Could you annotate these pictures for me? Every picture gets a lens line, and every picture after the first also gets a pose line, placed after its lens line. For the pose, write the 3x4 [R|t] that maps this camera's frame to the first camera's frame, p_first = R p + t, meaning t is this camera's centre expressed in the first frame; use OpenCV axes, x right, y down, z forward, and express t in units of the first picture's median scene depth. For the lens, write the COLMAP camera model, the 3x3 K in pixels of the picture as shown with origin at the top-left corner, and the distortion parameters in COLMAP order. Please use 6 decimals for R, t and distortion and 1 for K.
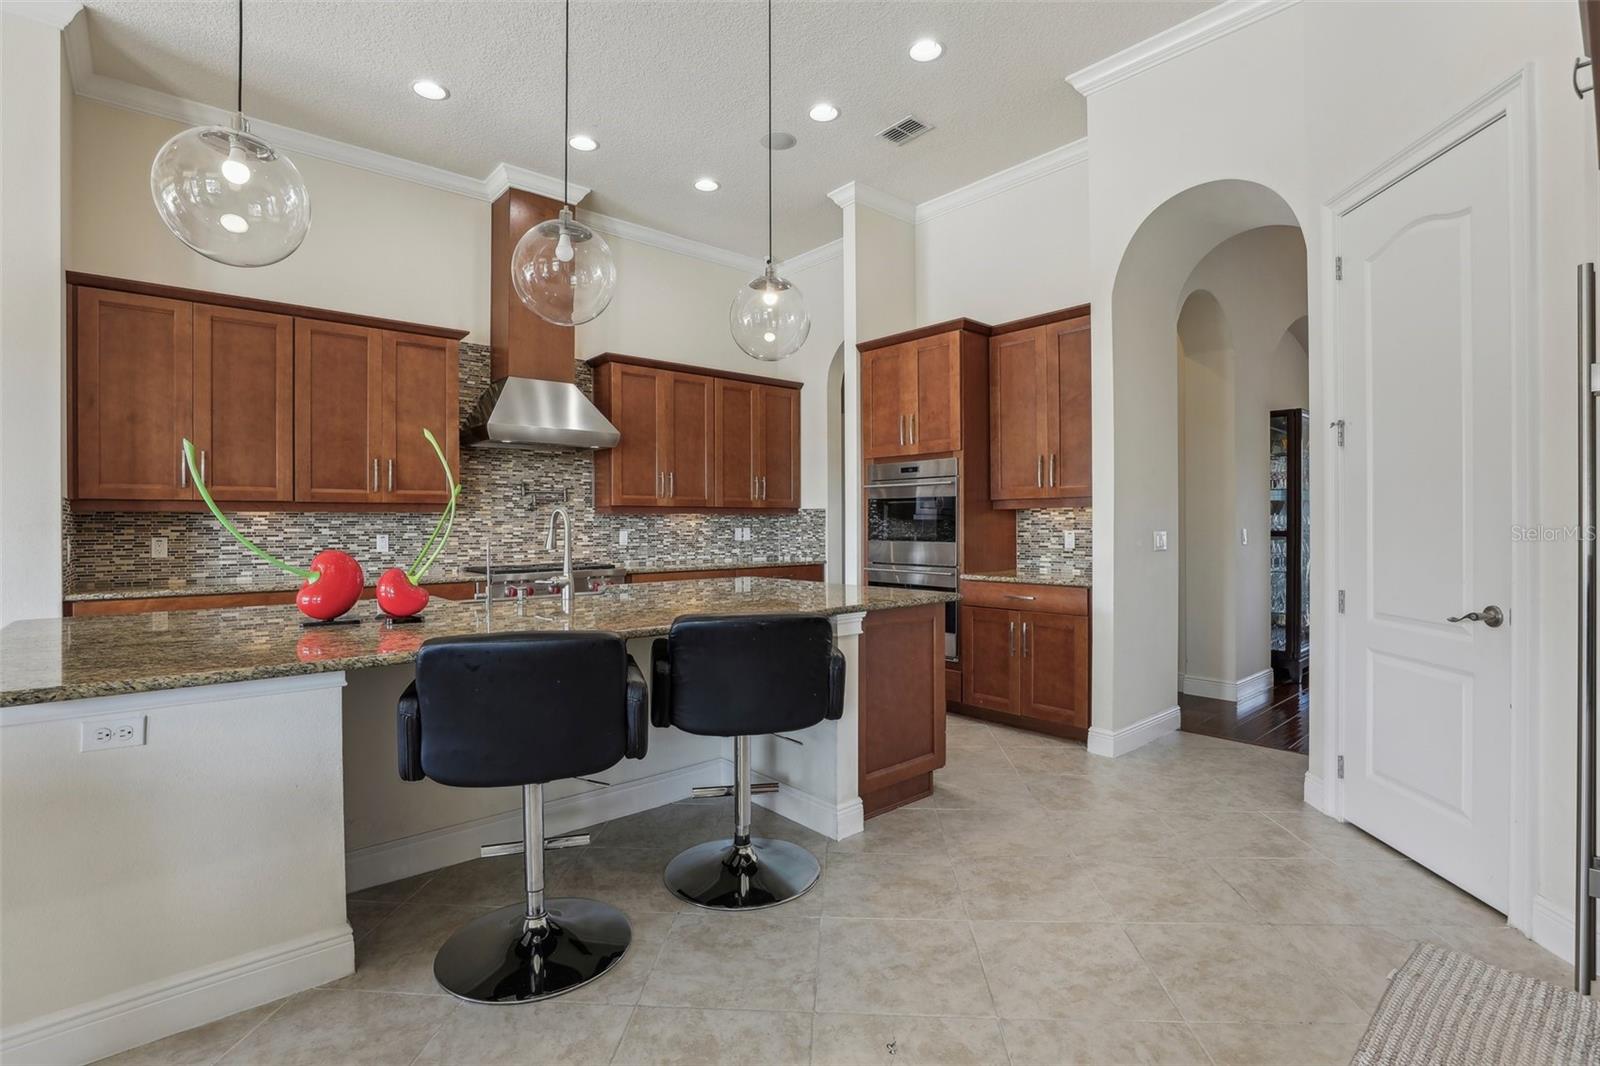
lens RADIAL K [[742.9, 0, 808.9], [0, 742.9, 520.8], [0, 0, 1]] dist [-0.042560, 0.010720]
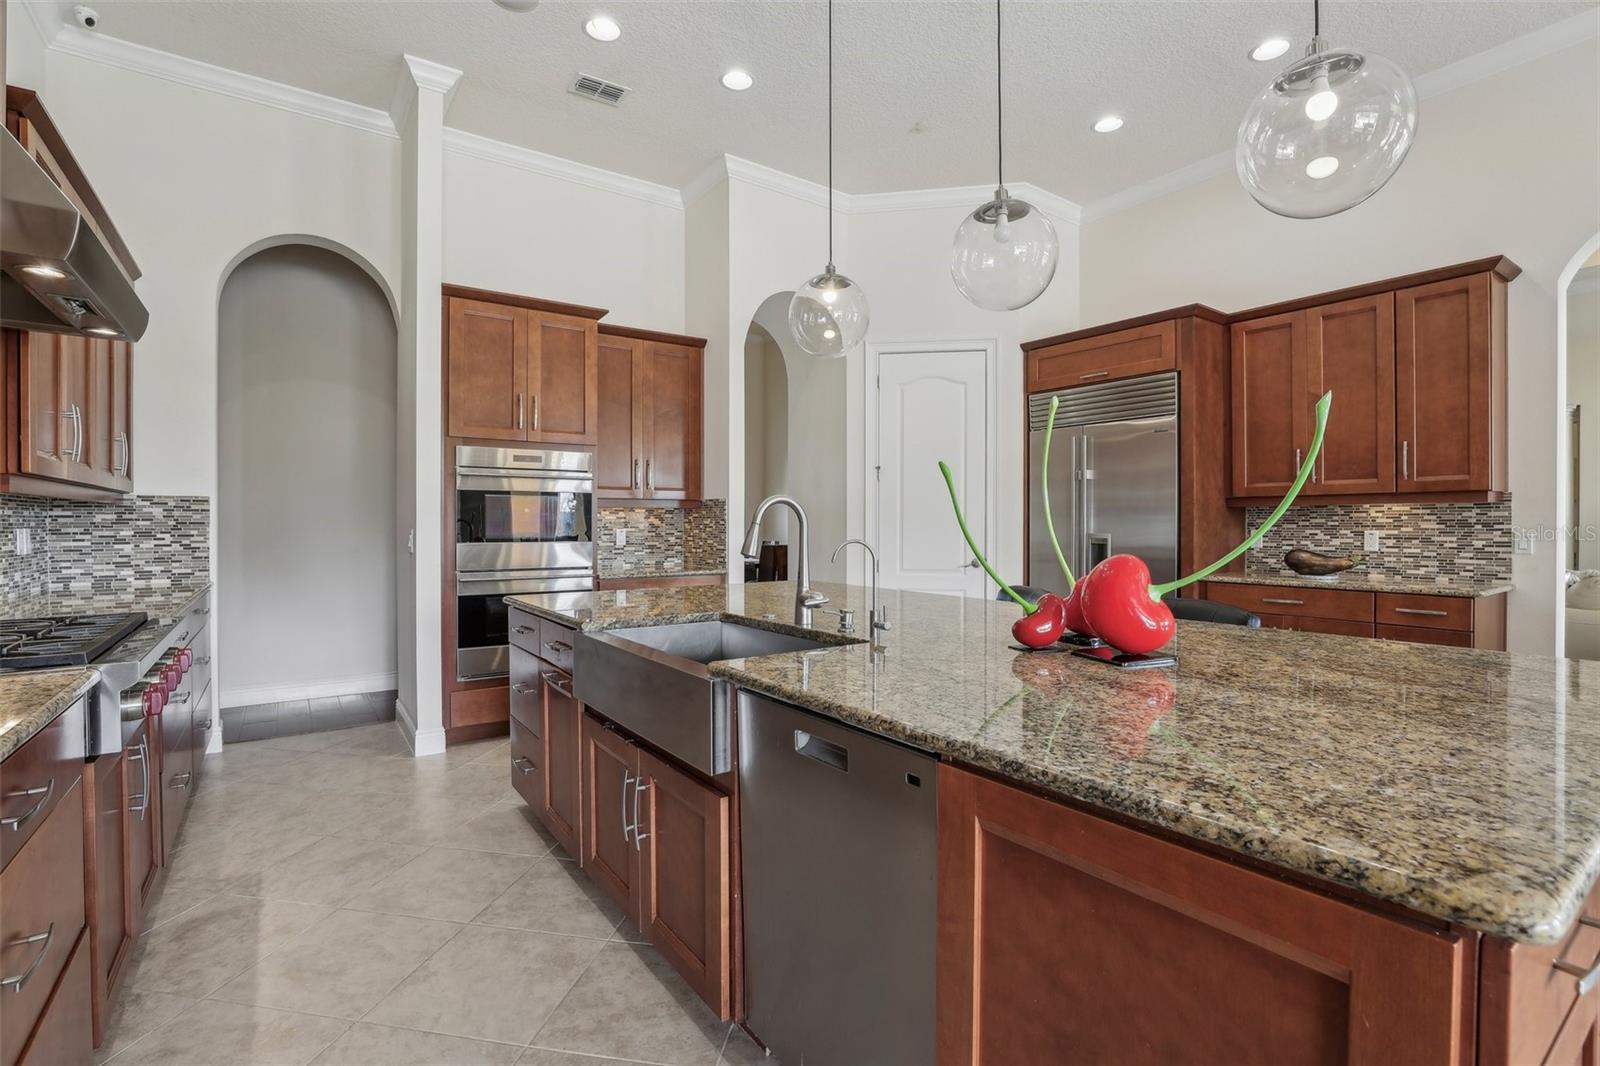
lens RADIAL K [[742.9, 0, 794.0], [0, 742.9, 520.6], [0, 0, 1]] dist [-0.042560, 0.010720]
pose [[0.118755, 0.007203, 0.992897, -0.693407], [-0.004477, 0.999967, -0.006719, 0.006863], [-0.992914, -0.003647, 0.118783, 0.612874]]
